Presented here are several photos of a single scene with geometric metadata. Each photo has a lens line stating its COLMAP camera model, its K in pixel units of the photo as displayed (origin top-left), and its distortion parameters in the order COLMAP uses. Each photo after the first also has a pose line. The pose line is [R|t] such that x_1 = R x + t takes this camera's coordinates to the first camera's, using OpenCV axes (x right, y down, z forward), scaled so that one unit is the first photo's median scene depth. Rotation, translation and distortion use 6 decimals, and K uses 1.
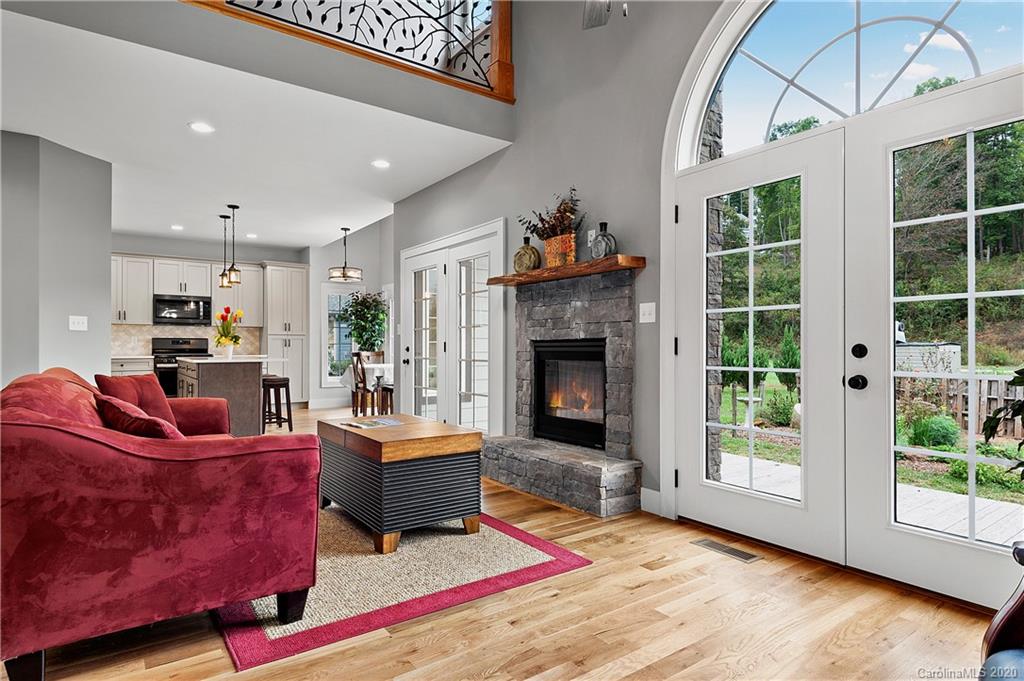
lens RADIAL K [[572.3, 0, 511.8], [0, 572.3, 344.1], [0, 0, 1]] dist [0.031493, -0.018626]
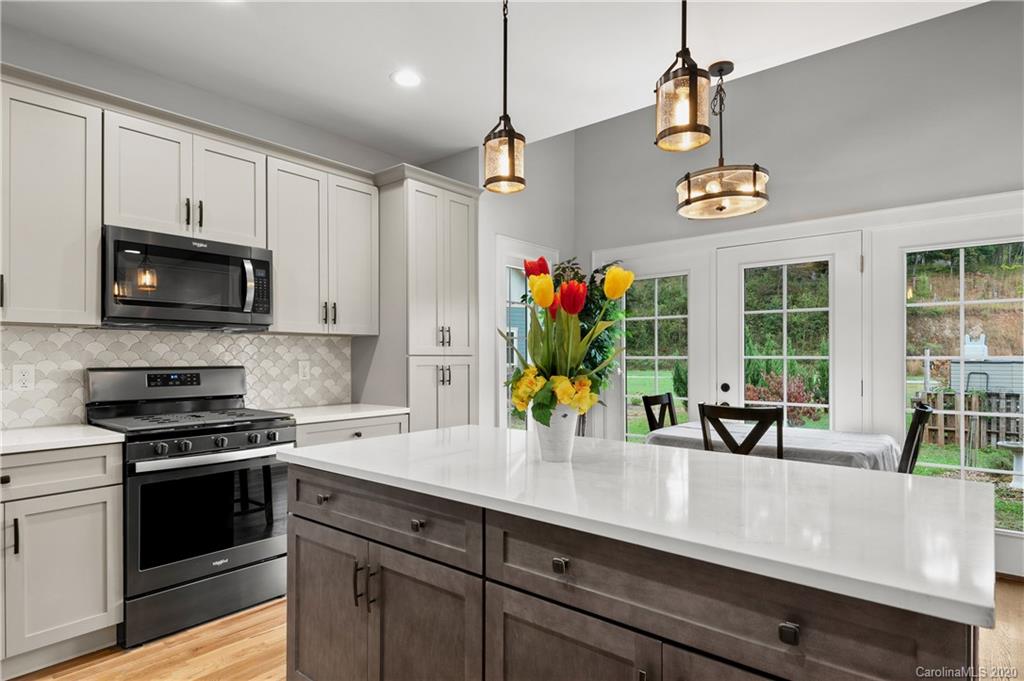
lens RADIAL K [[586.0, 0, 515.5], [0, 586.0, 357.6], [0, 0, 1]] dist [0.036082, 0.000511]
pose [[0.970070, -0.001117, 0.242822, -0.484133], [-0.000467, 0.999979, 0.006465, -0.019012], [-0.242824, -0.006385, 0.970049, 0.640108]]
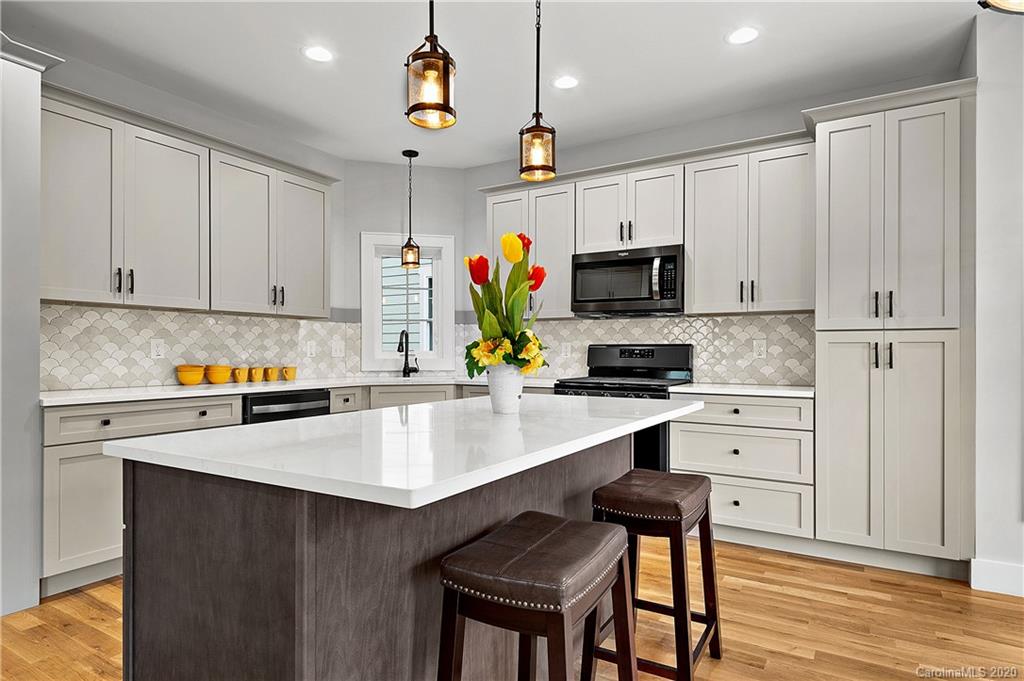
lens RADIAL K [[563.7, 0, 487.1], [0, 563.7, 352.5], [0, 0, 1]] dist [-0.001464, -0.000709]
pose [[0.356074, 0.002130, -0.934455, -0.200808], [0.002902, 0.999990, 0.003385, -0.005921], [0.934453, -0.003918, 0.356064, 0.757580]]
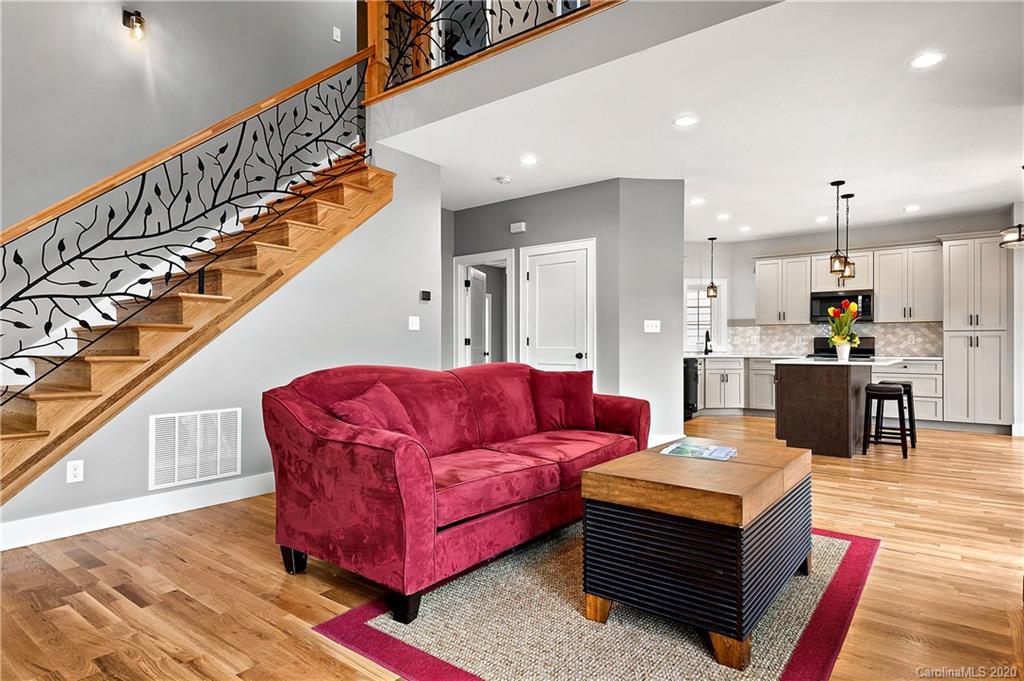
lens RADIAL K [[572.3, 0, 511.8], [0, 572.3, 344.1], [0, 0, 1]] dist [0.031493, -0.018626]
pose [[0.284469, -0.002915, -0.958681, 0.167957], [0.003304, 0.999992, -0.002060, 0.000896], [0.958680, -0.002582, 0.284476, 0.239391]]
